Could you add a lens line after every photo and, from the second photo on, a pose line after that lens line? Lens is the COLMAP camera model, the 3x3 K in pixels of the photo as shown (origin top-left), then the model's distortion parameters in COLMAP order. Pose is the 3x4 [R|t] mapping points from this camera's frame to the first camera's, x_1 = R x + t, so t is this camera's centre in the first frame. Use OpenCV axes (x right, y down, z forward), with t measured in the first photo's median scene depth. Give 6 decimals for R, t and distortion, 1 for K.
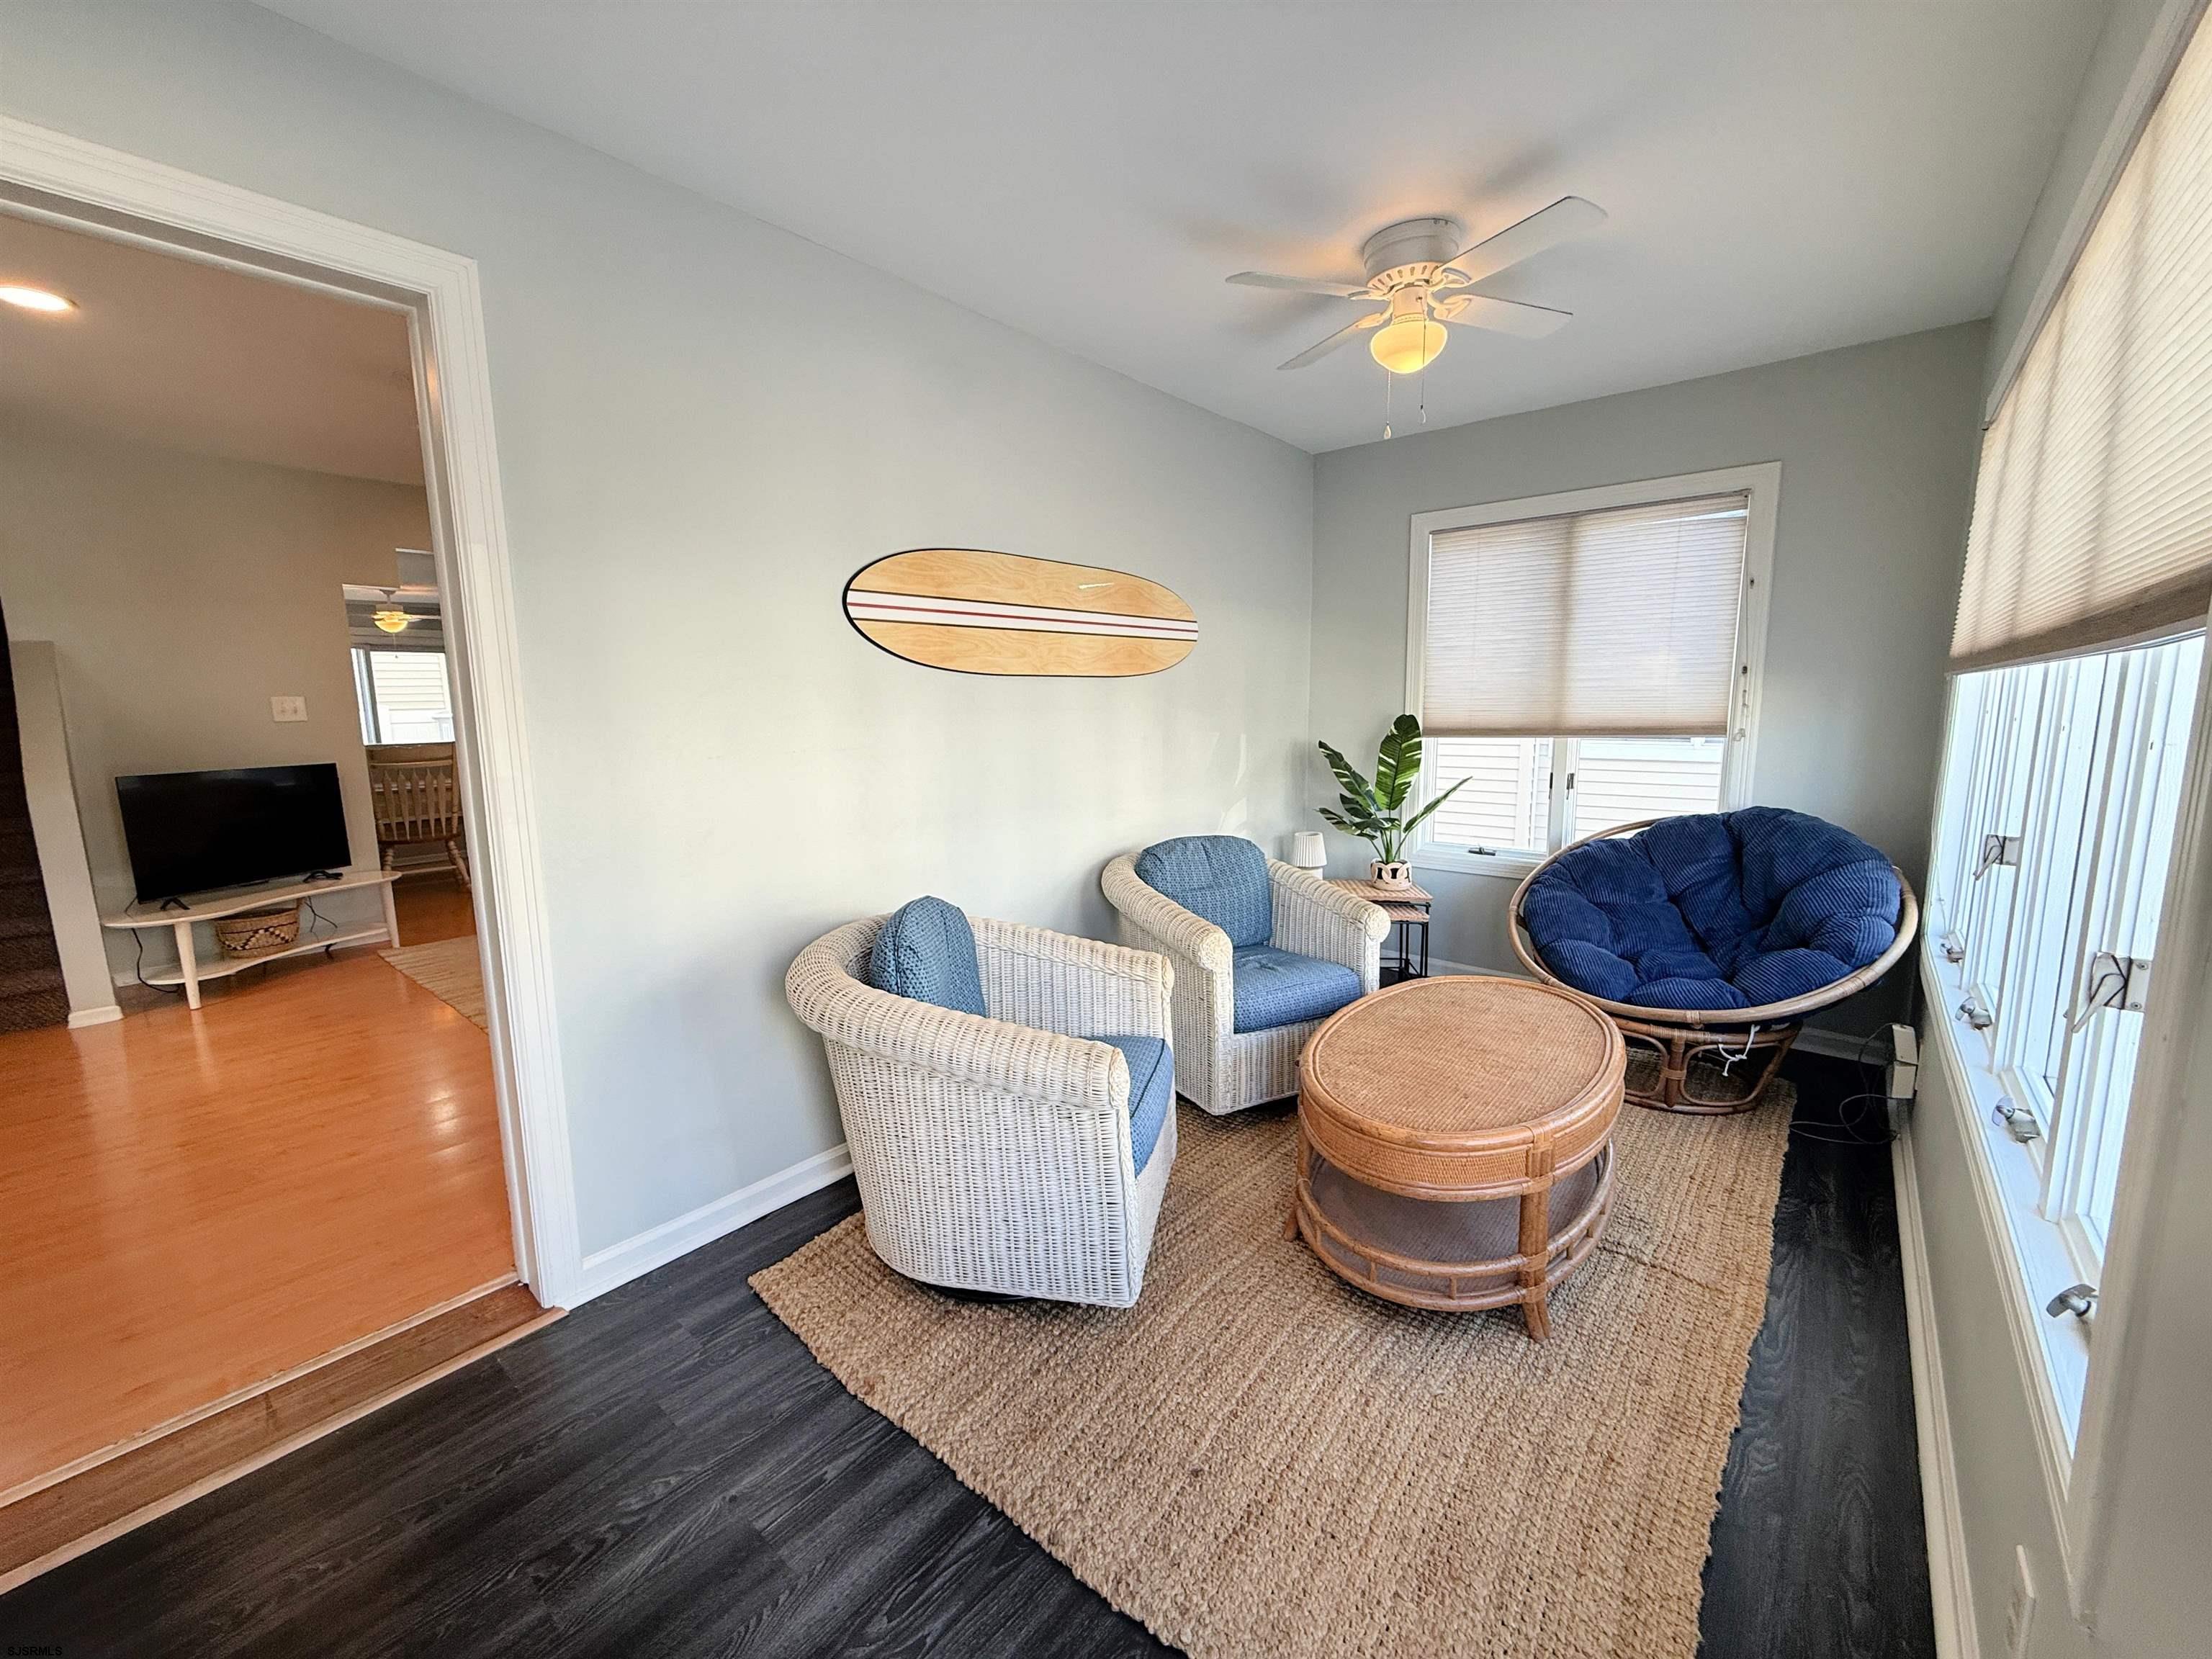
lens RADIAL K [[889.5, 0, 1143.4], [0, 889.5, 802.1], [0, 0, 1]] dist [0.004670, -0.001176]
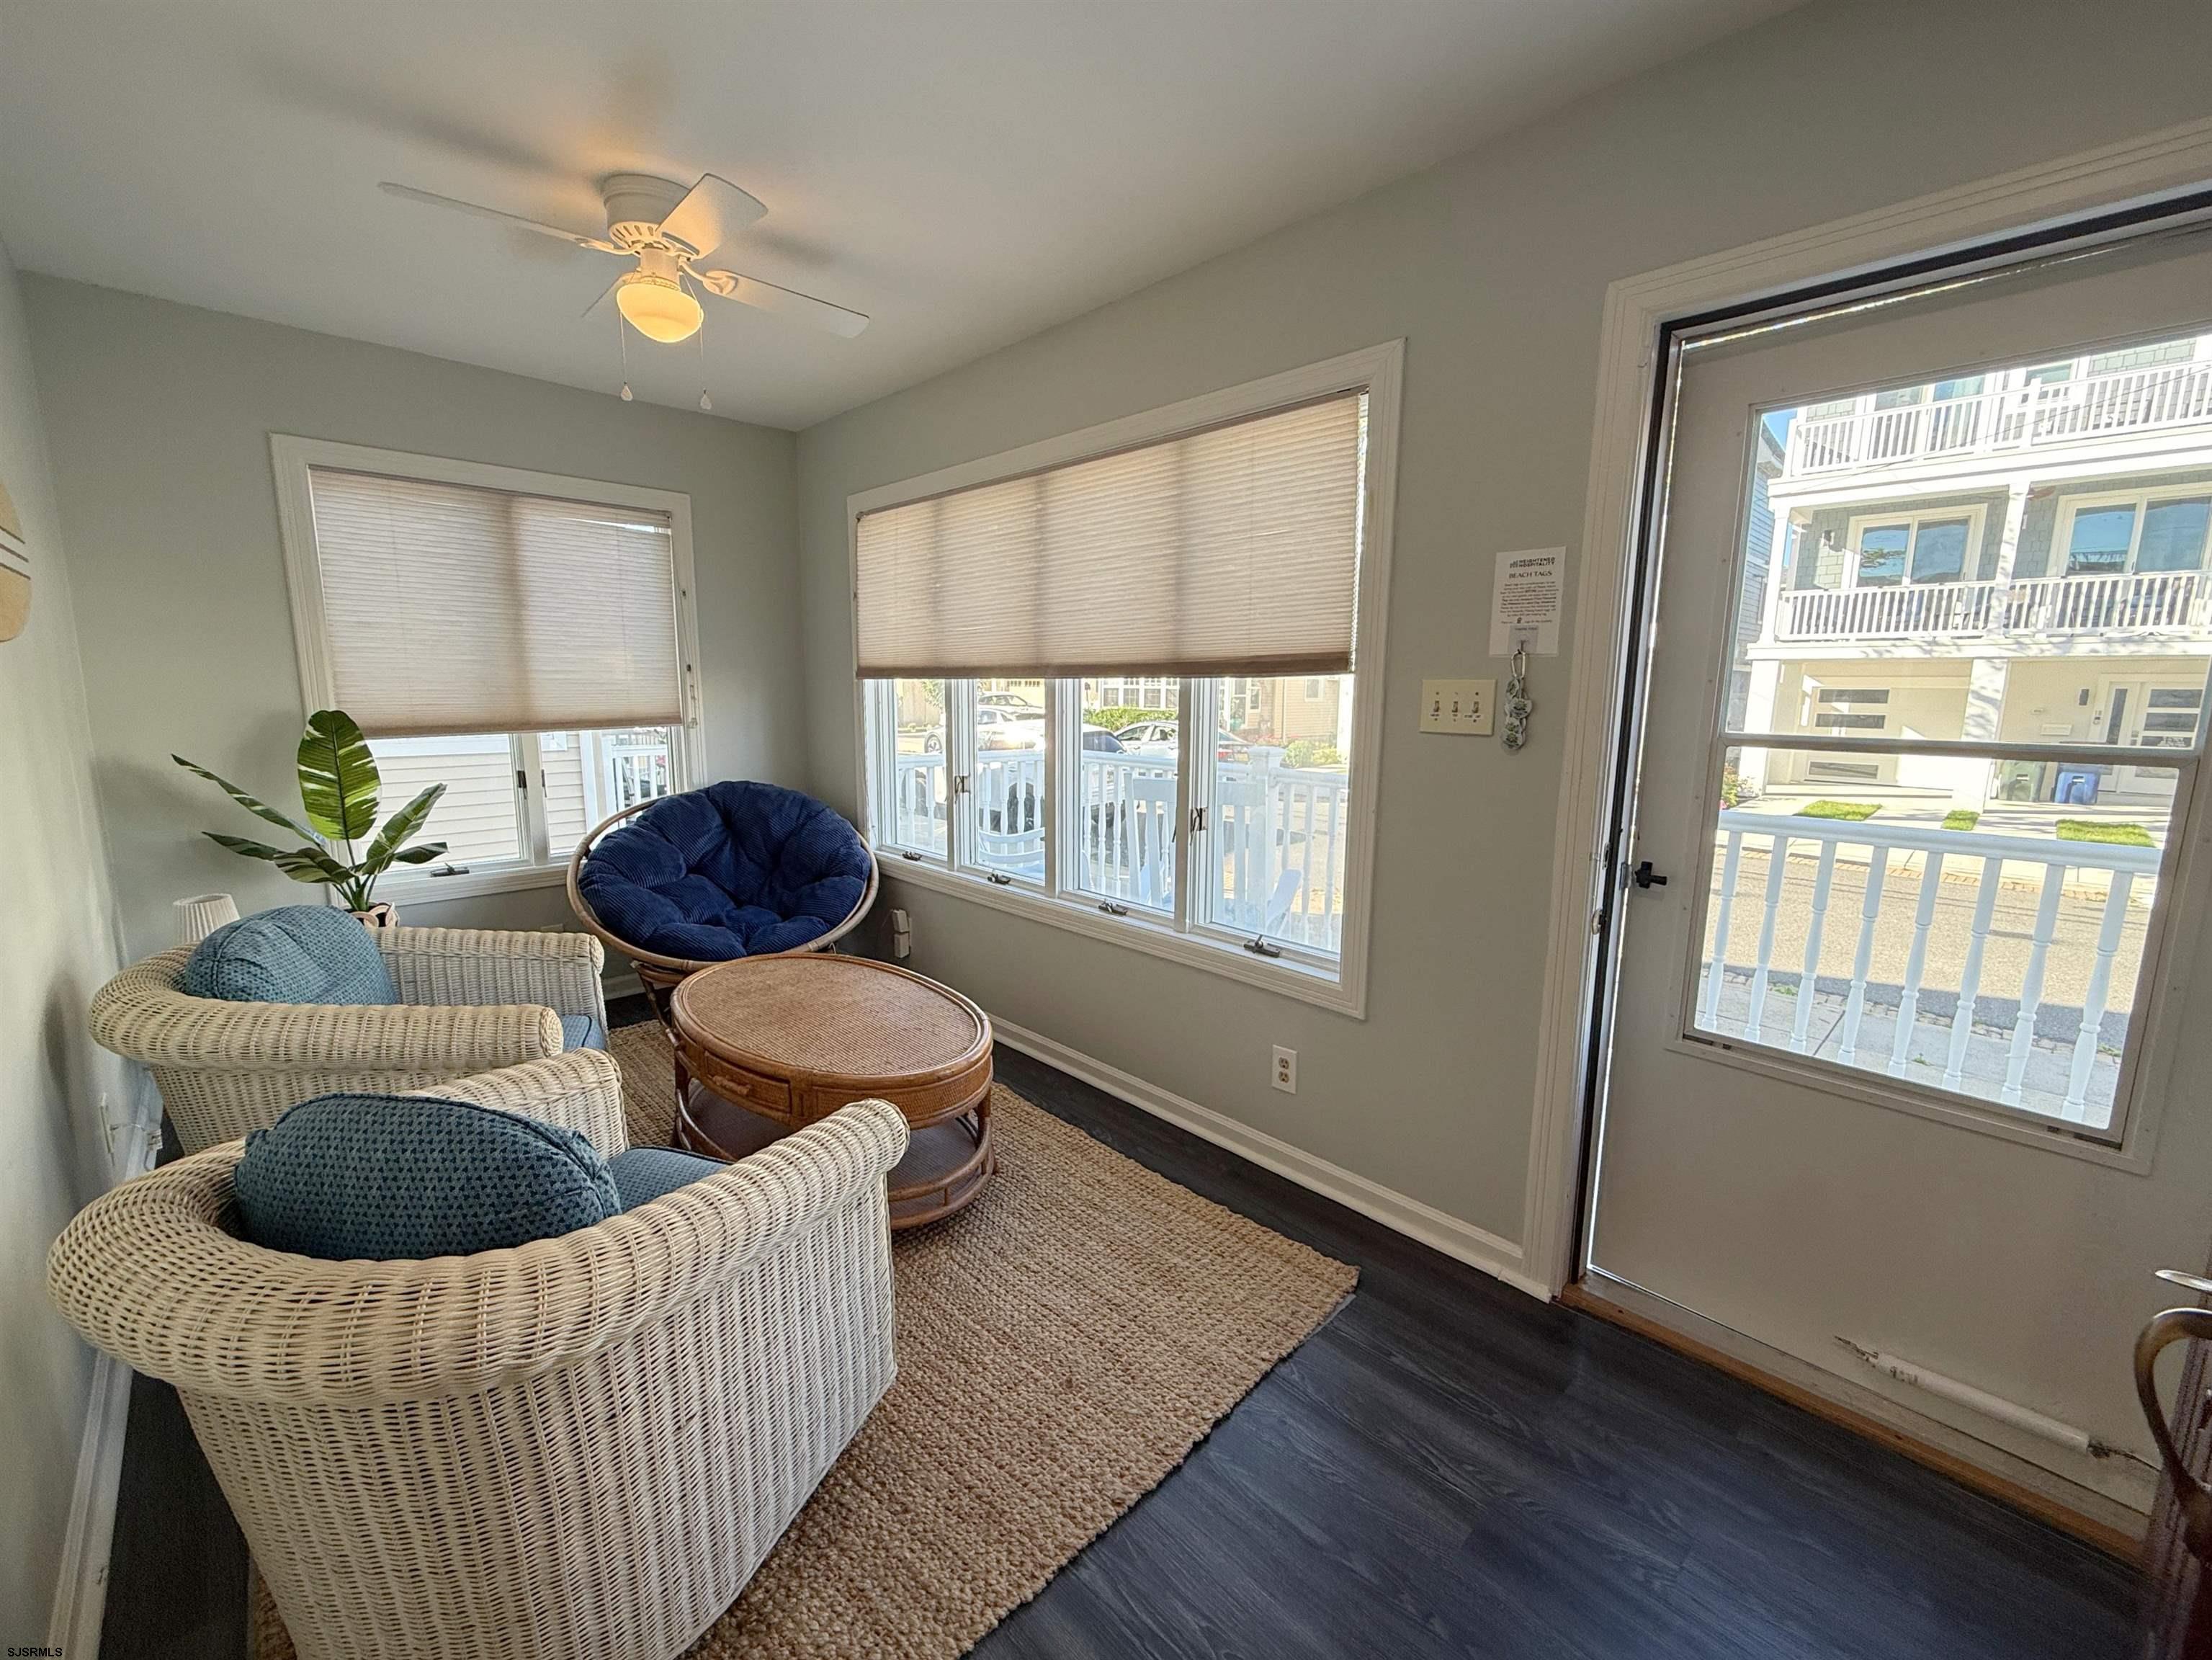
lens RADIAL K [[889.6, 0, 1077.3], [0, 889.6, 802.9], [0, 0, 1]] dist [0.004670, -0.001176]
pose [[0.139036, -0.117845, 0.983250, -0.541673], [0.105763, 0.988982, 0.103577, -0.050700], [-0.984623, 0.089591, 0.149968, 0.425717]]
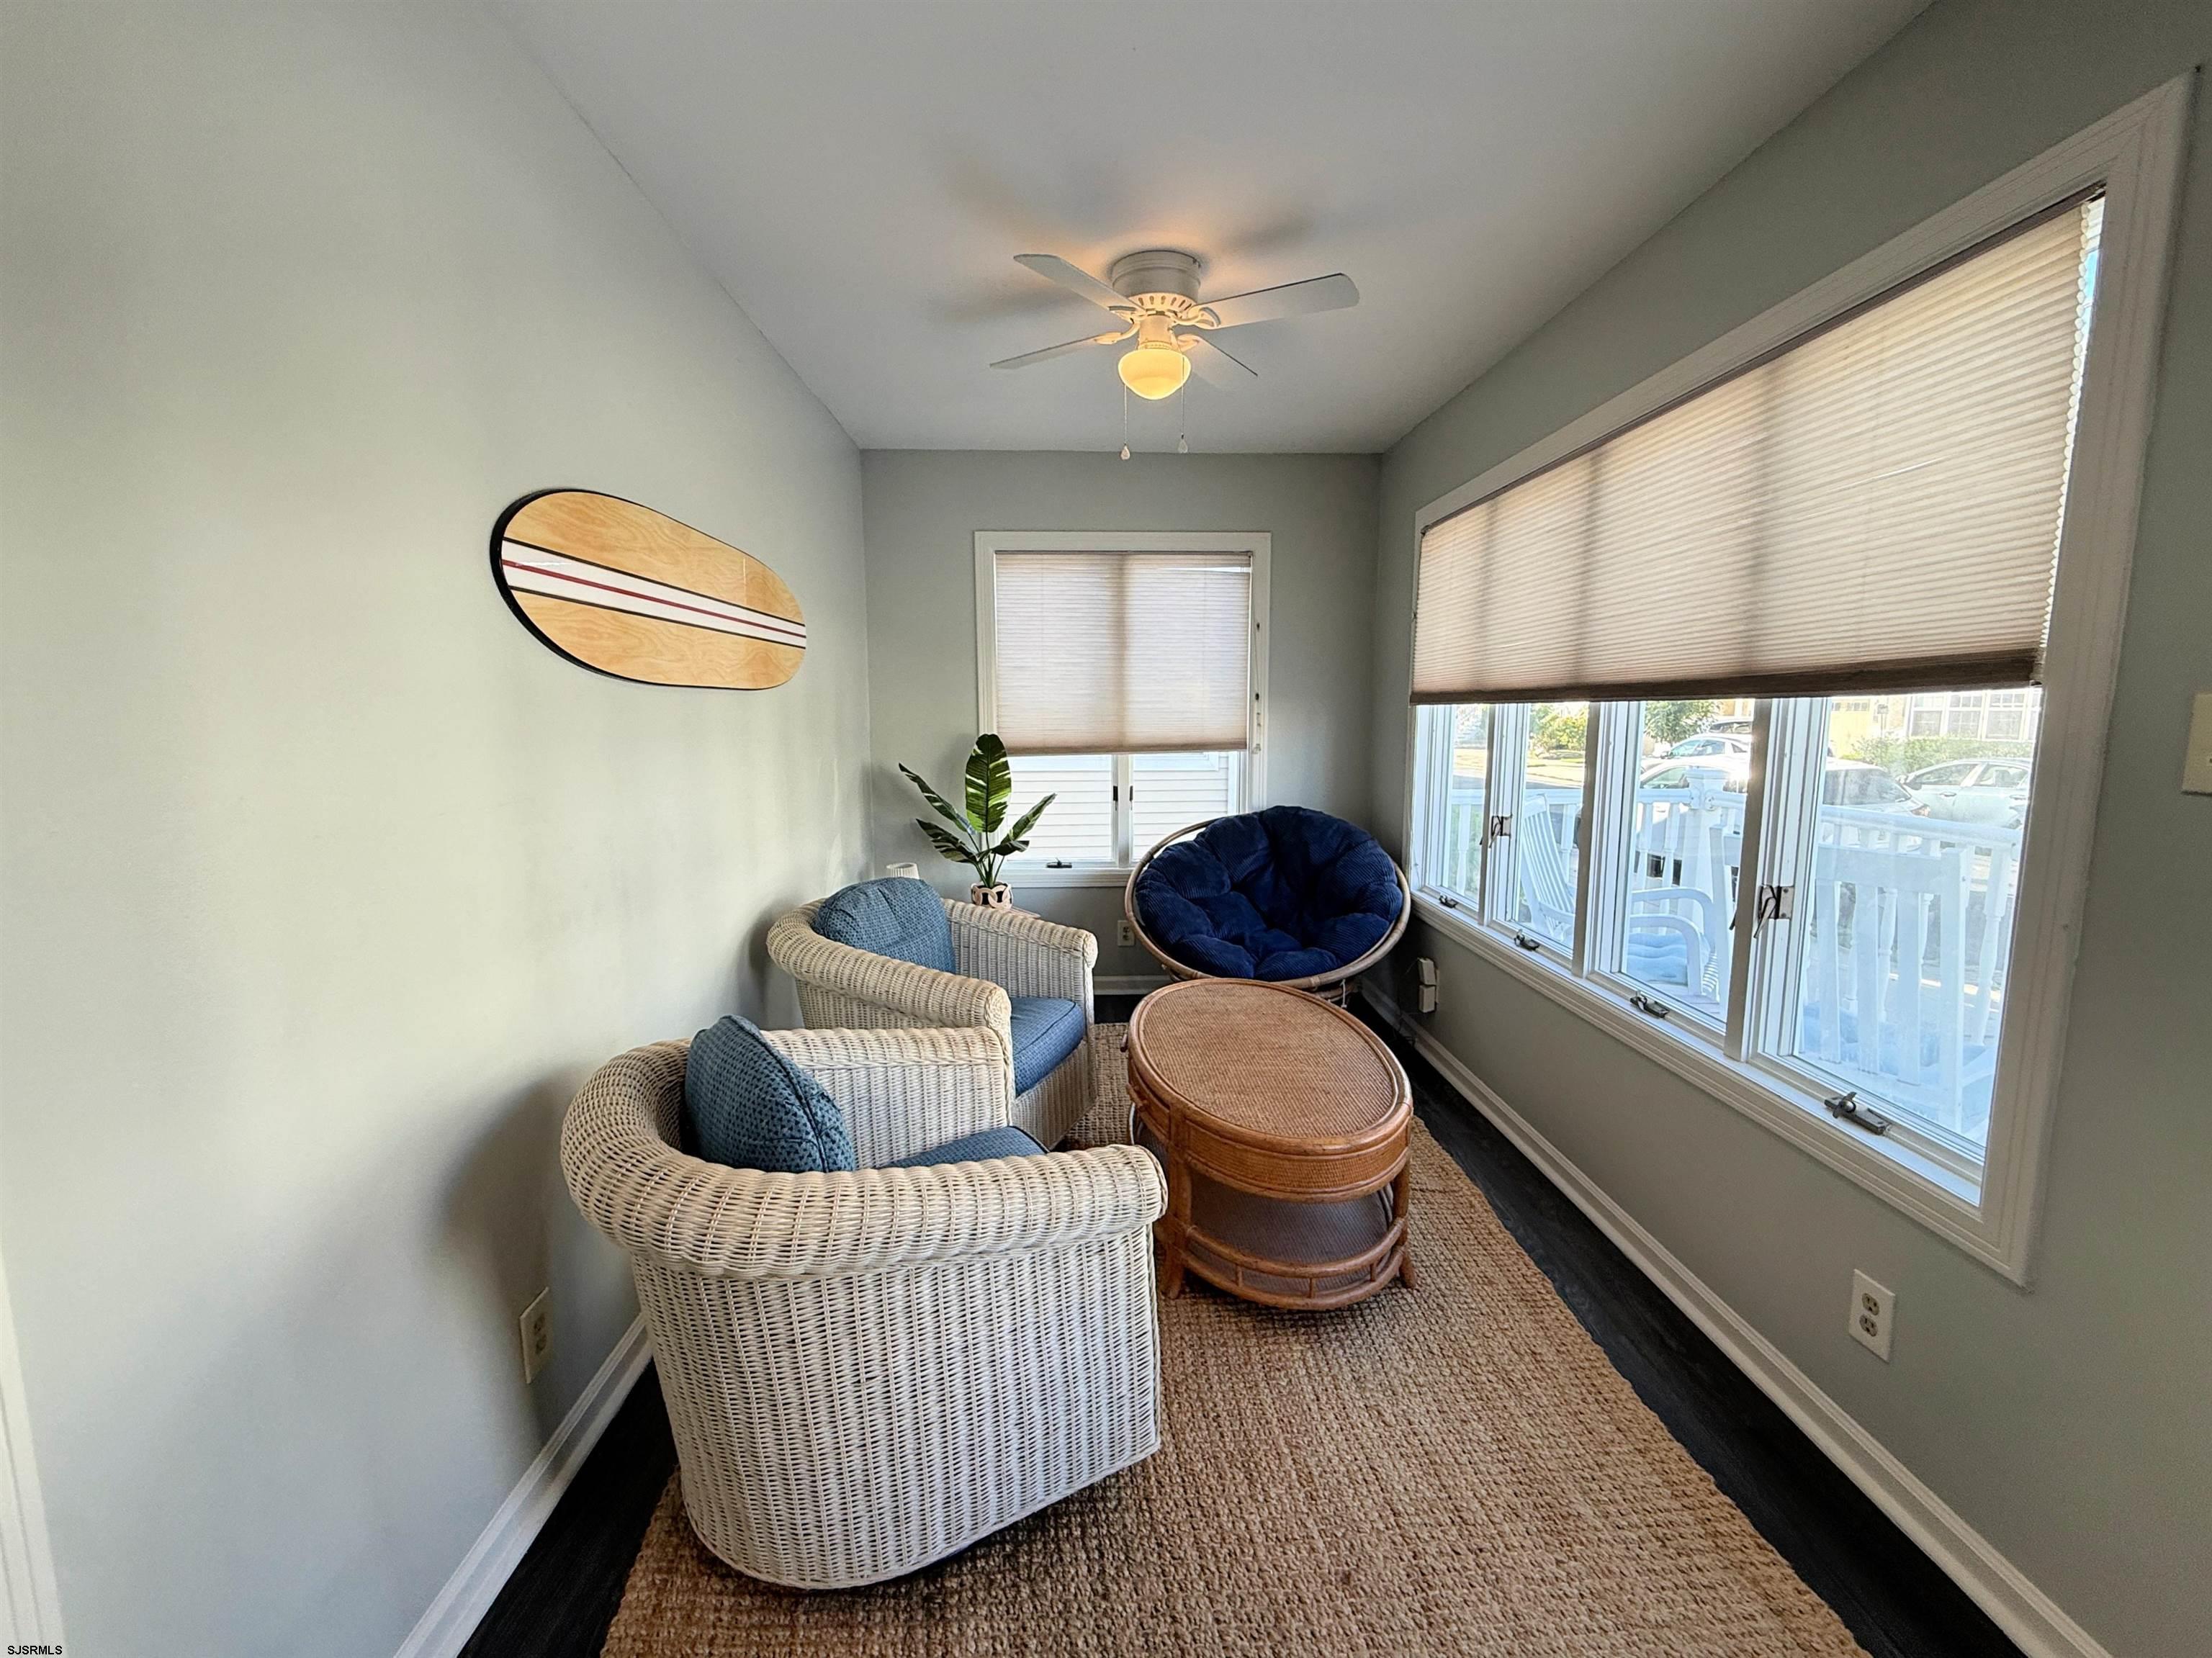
lens RADIAL K [[889.4, 0, 1112.1], [0, 889.4, 806.5], [0, 0, 1]] dist [0.004670, -0.001176]
pose [[0.755201, -0.061359, 0.652616, -0.376625], [0.069843, 0.997474, 0.012961, -0.033126], [-0.651762, 0.035792, 0.757578, 0.251140]]
